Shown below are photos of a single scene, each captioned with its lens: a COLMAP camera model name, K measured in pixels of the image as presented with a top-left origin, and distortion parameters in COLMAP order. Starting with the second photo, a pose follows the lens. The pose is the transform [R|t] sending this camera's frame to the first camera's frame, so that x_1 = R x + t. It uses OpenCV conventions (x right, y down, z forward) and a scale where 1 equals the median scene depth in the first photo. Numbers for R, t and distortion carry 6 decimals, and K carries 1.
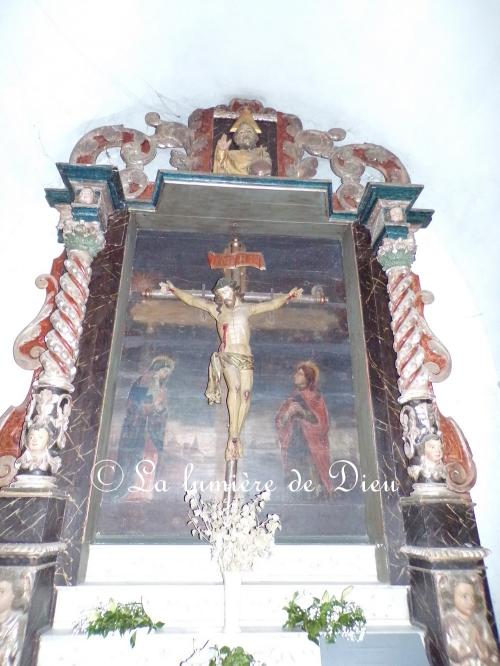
lens RADIAL K [[479.7, 0, 251.4], [0, 479.7, 309.4], [0, 0, 1]] dist [-0.007185, 0.002714]
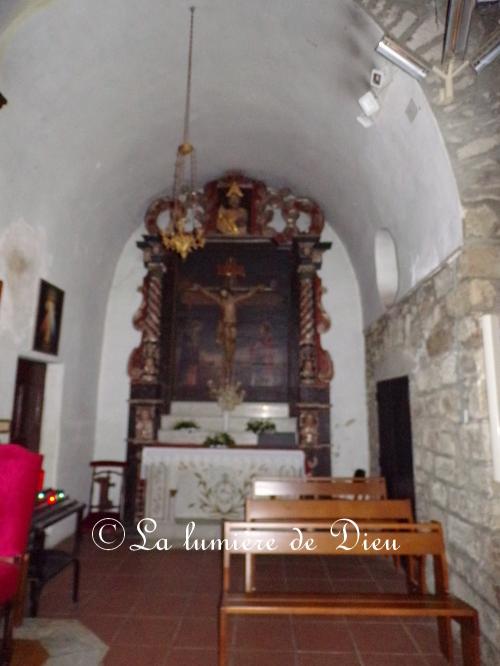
lens RADIAL K [[479.7, 0, 251.4], [0, 479.7, 309.4], [0, 0, 1]] dist [-0.007185, 0.002714]
pose [[0.994161, -0.011868, -0.107255, 0.304362], [0.036972, 0.971237, 0.235228, -0.471554], [0.101378, -0.237820, 0.966004, -1.088284]]
